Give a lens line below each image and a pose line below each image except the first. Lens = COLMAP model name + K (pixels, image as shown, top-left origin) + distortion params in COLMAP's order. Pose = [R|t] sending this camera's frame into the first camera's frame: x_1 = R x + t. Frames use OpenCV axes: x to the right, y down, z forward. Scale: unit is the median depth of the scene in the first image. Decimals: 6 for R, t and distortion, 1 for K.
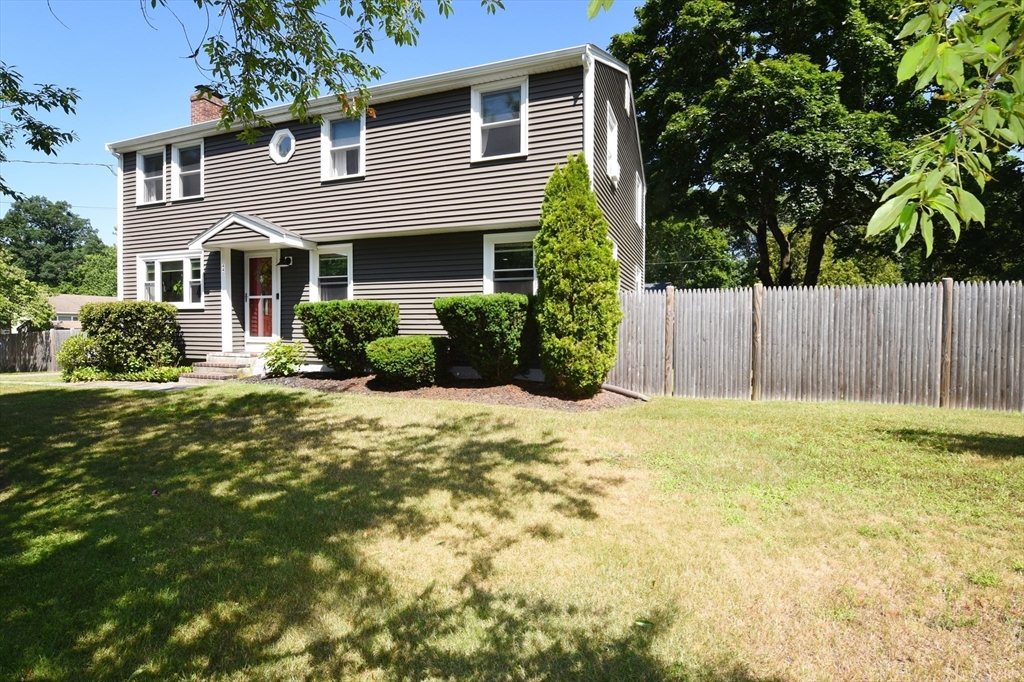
lens RADIAL K [[494.3, 0, 512.8], [0, 494.3, 342.0], [0, 0, 1]] dist [-0.017282, -0.000220]
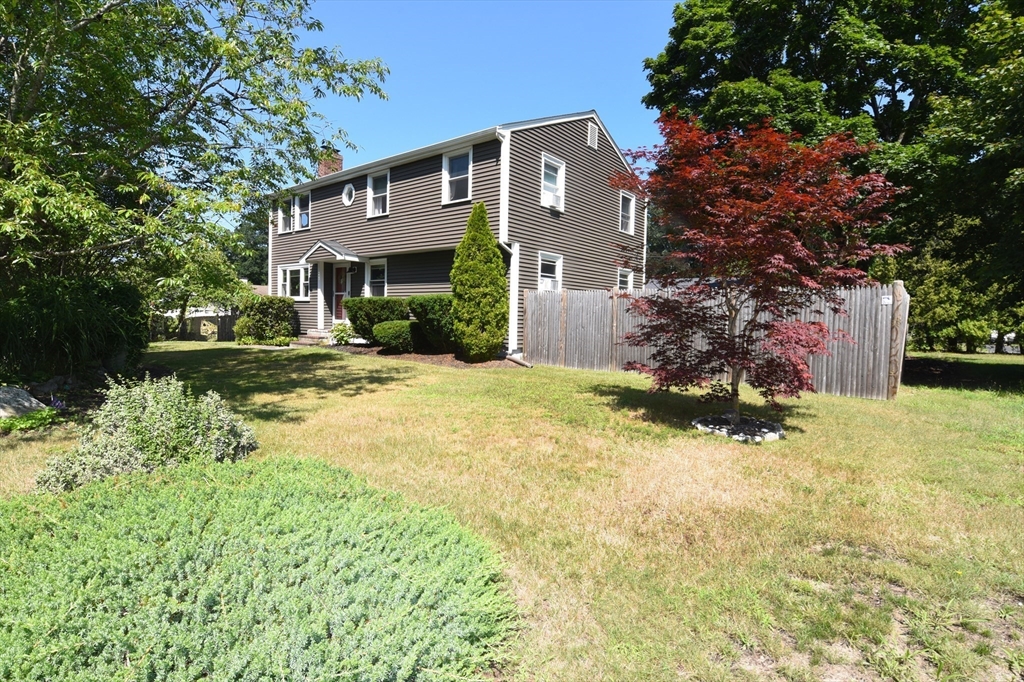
lens RADIAL K [[494.3, 0, 512.8], [0, 494.3, 342.0], [0, 0, 1]] dist [-0.017282, -0.000220]
pose [[0.950570, 0.032856, -0.308767, 0.522129], [-0.025451, 0.999284, 0.027981, 0.002518], [0.309466, -0.018739, 0.950726, -0.317672]]
